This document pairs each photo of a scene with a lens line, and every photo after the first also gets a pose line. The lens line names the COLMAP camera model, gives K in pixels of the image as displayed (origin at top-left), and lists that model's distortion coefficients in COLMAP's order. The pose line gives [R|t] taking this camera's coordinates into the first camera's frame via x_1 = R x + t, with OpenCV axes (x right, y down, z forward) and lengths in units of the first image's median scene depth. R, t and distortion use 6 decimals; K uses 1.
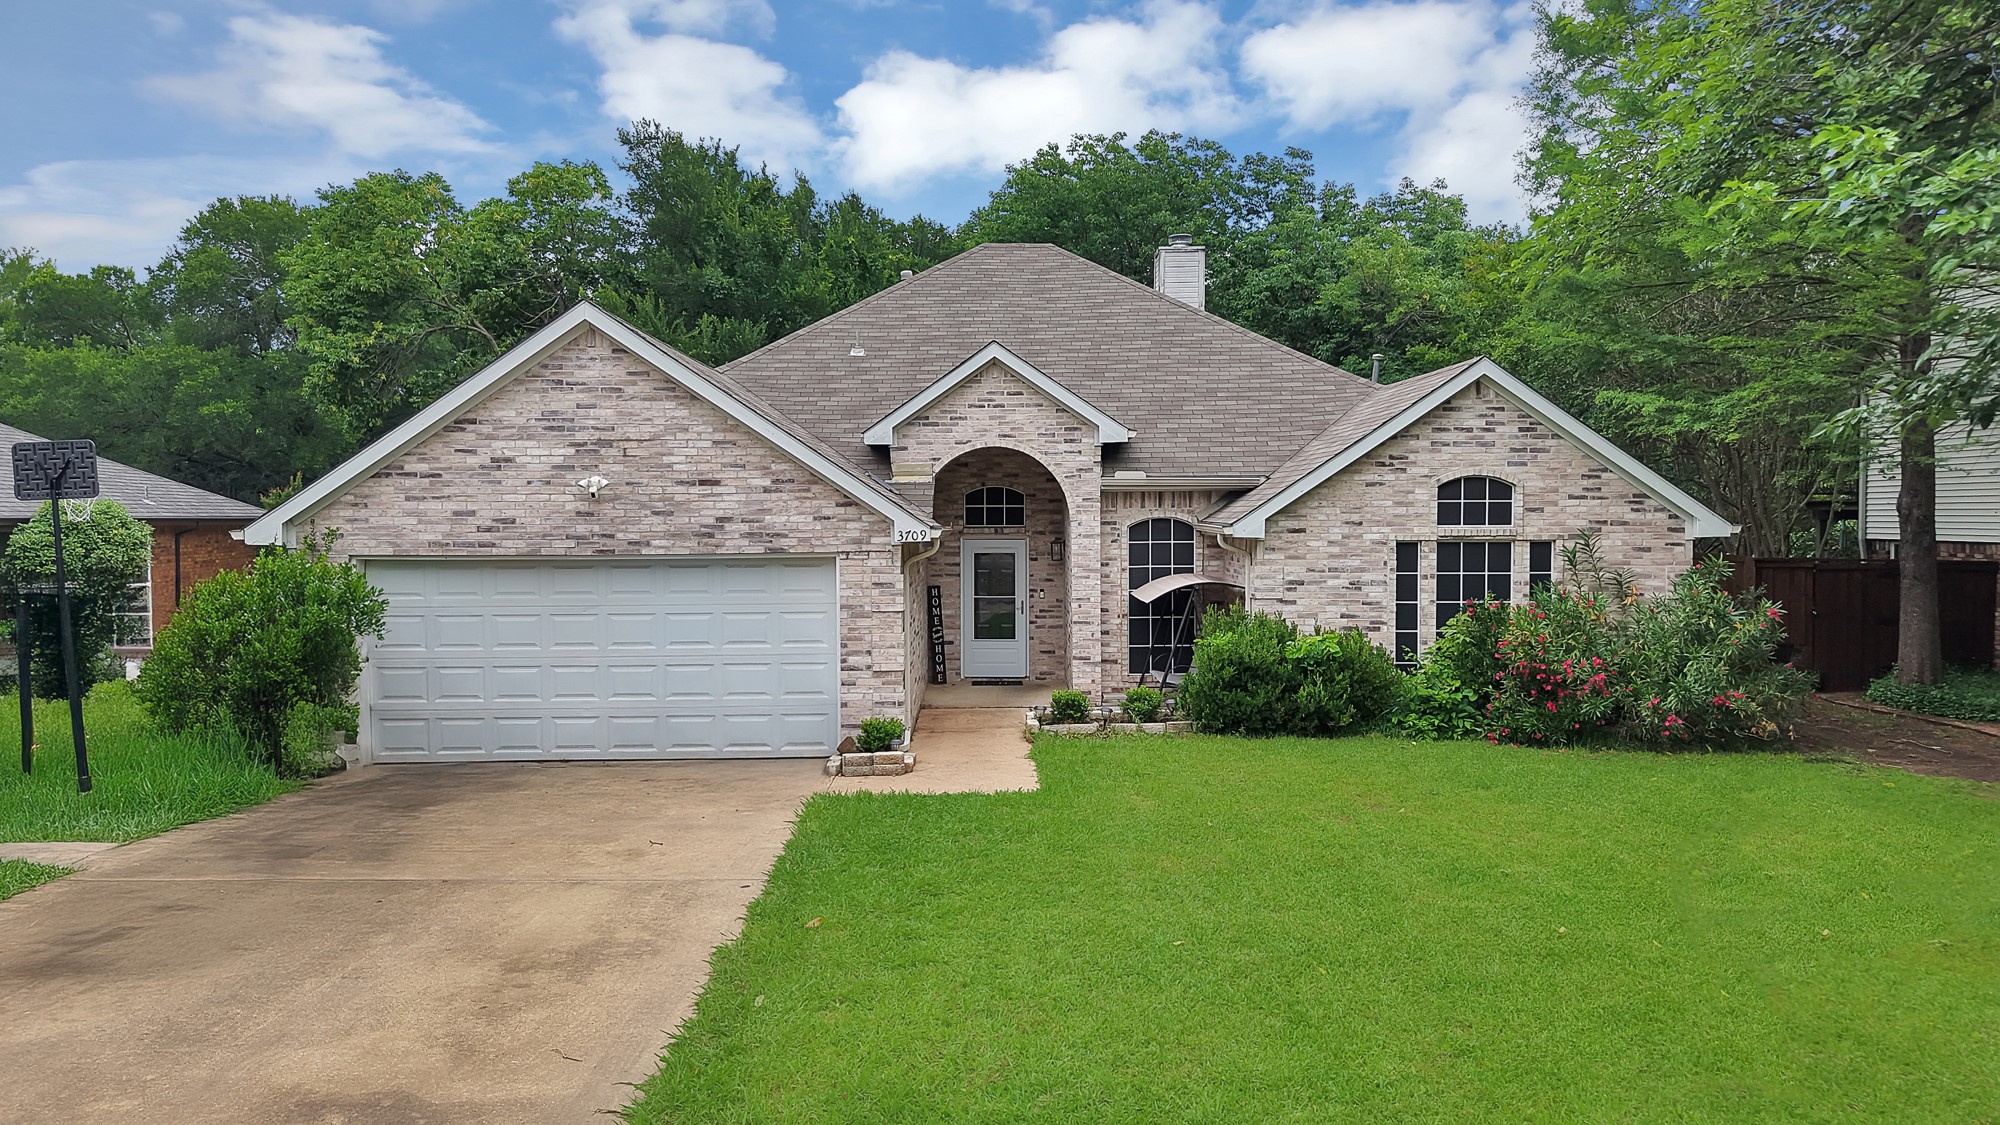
lens RADIAL K [[1349.5, 0, 1000.0], [0, 1349.5, 562.5], [0, 0, 1]] dist [-0.002040, -0.002489]
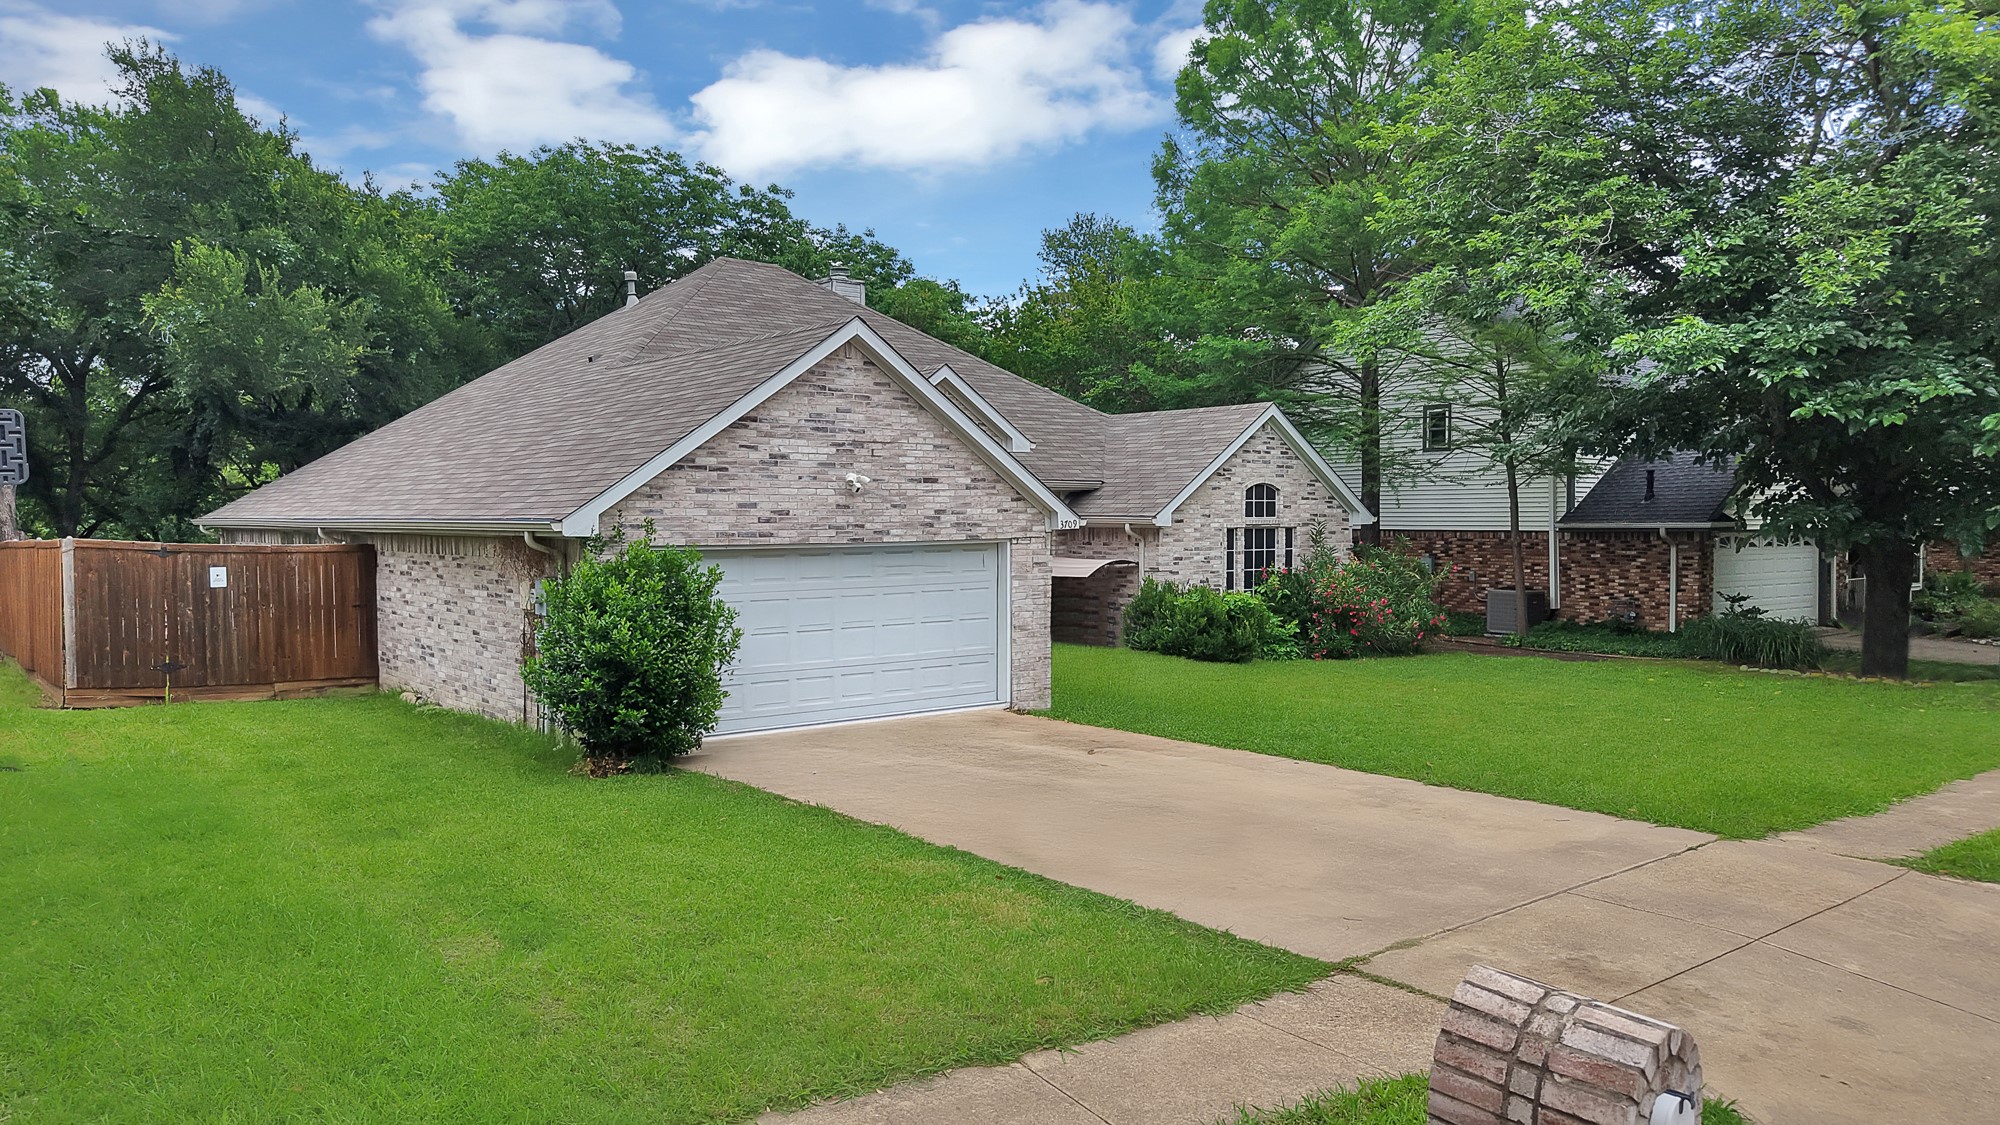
lens RADIAL K [[1349.5, 0, 1000.0], [0, 1349.5, 562.5], [0, 0, 1]] dist [-0.002040, -0.002489]
pose [[0.774828, -0.021371, 0.631811, -0.915636], [0.019568, 0.999760, 0.009820, 0.002157], [-0.631869, 0.004755, 0.775060, 0.047157]]
